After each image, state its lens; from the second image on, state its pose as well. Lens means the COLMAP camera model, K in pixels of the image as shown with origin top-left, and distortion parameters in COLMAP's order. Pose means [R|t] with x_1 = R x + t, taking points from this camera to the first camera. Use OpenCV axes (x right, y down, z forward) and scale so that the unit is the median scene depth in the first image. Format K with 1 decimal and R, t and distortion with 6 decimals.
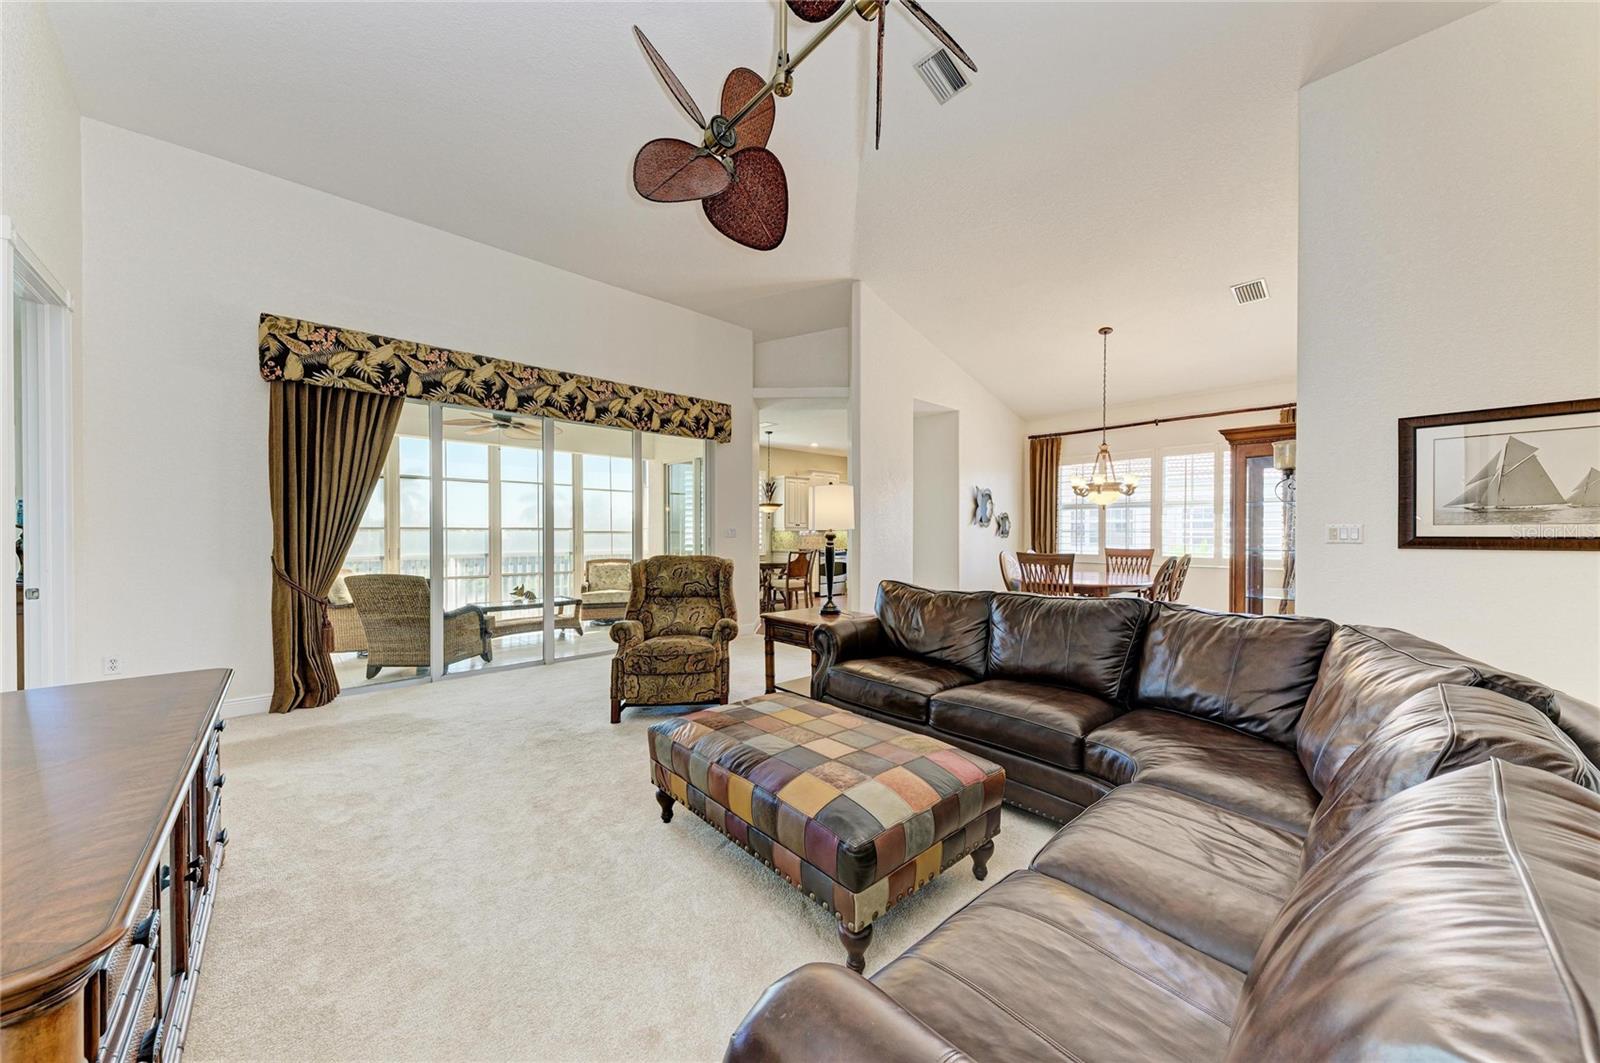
lens RADIAL K [[558.7, 0, 806.0], [0, 558.7, 535.3], [0, 0, 1]] dist [0.015776, 0.000010]
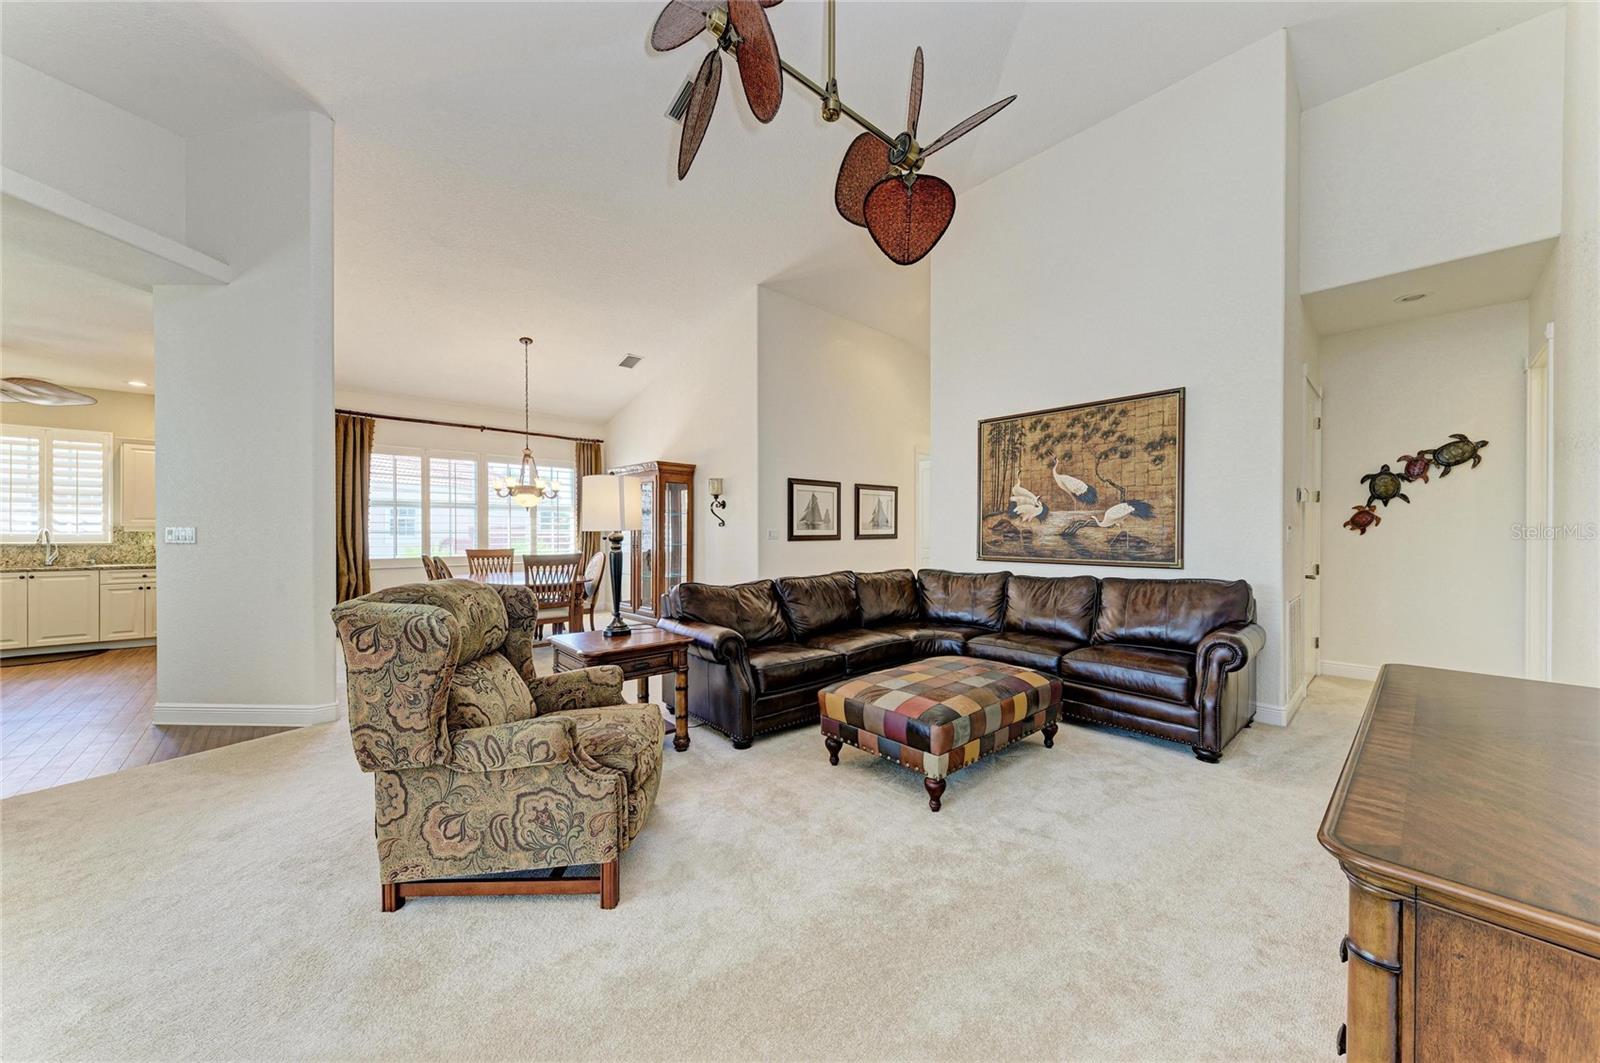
lens RADIAL K [[559.6, 0, 801.9], [0, 559.6, 536.2], [0, 0, 1]] dist [0.012254, -0.003941]
pose [[0.016965, -0.003716, 0.999849, -0.603916], [0.006457, 0.999973, 0.003607, -0.001090], [-0.999835, 0.006395, 0.016988, 0.580664]]
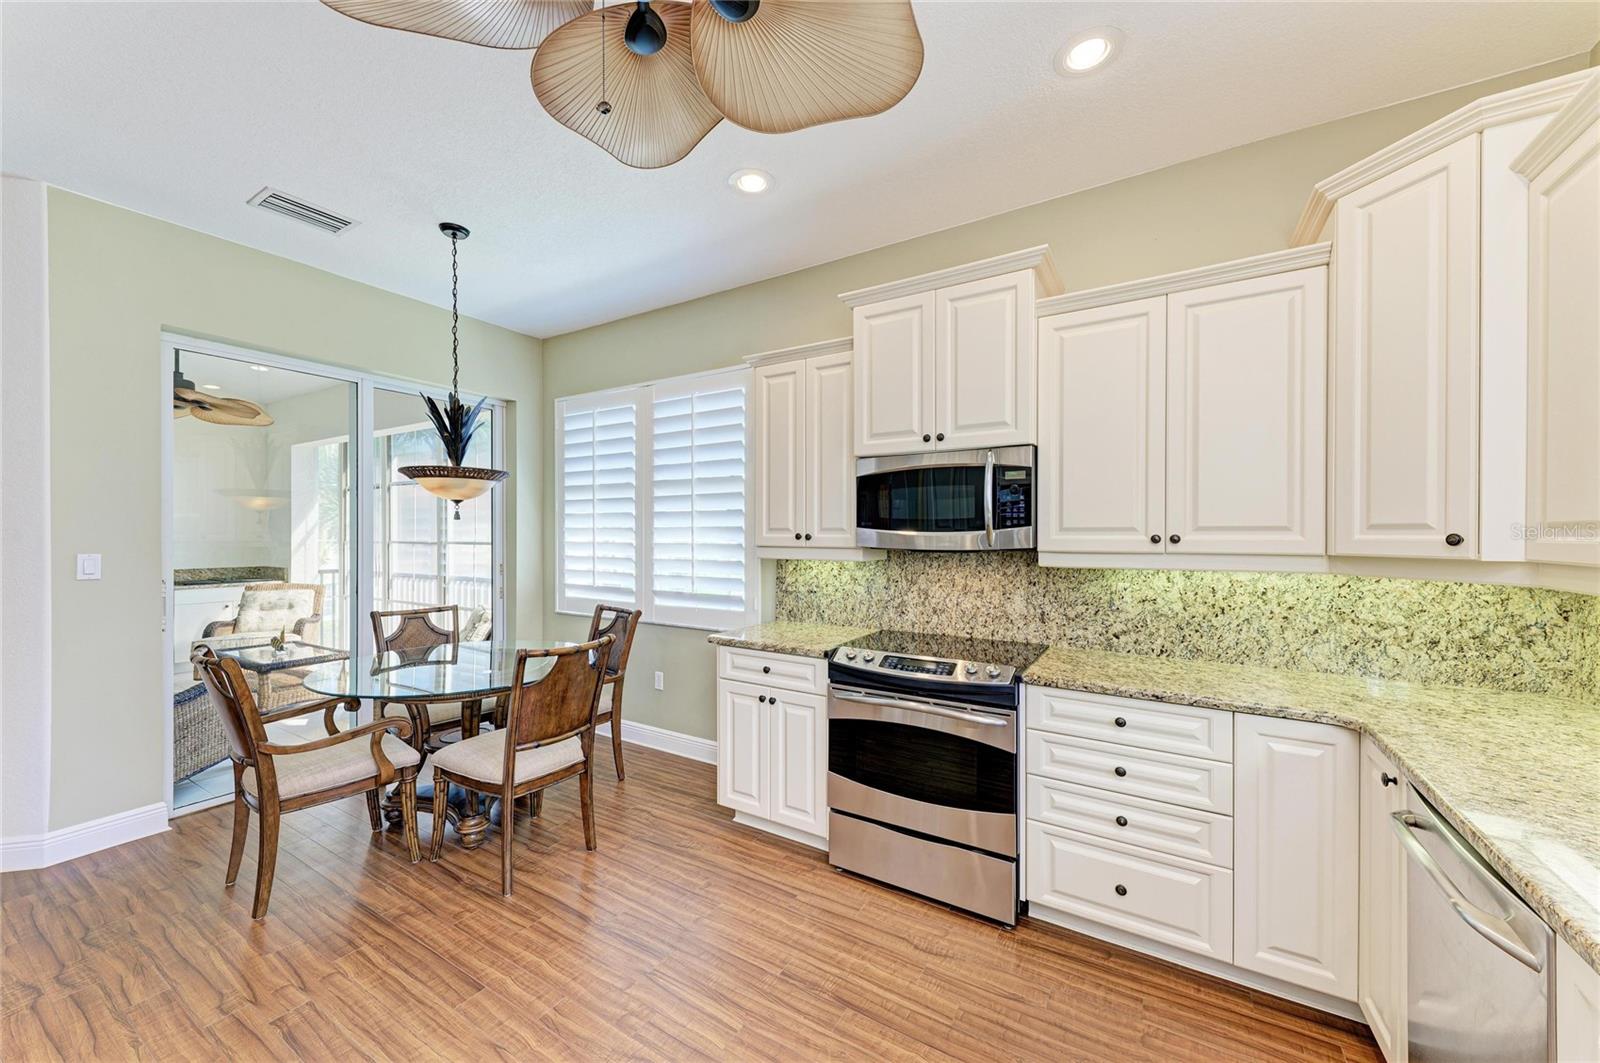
lens RADIAL K [[593.5, 0, 800.7], [0, 593.5, 534.6], [0, 0, 1]] dist [0.020375, -0.007171]
pose [[0.255496, 0.004022, -0.966802, 0.512287], [-0.006770, 0.999974, 0.002371, -0.041561], [0.966786, 0.005939, 0.255517, 1.935332]]
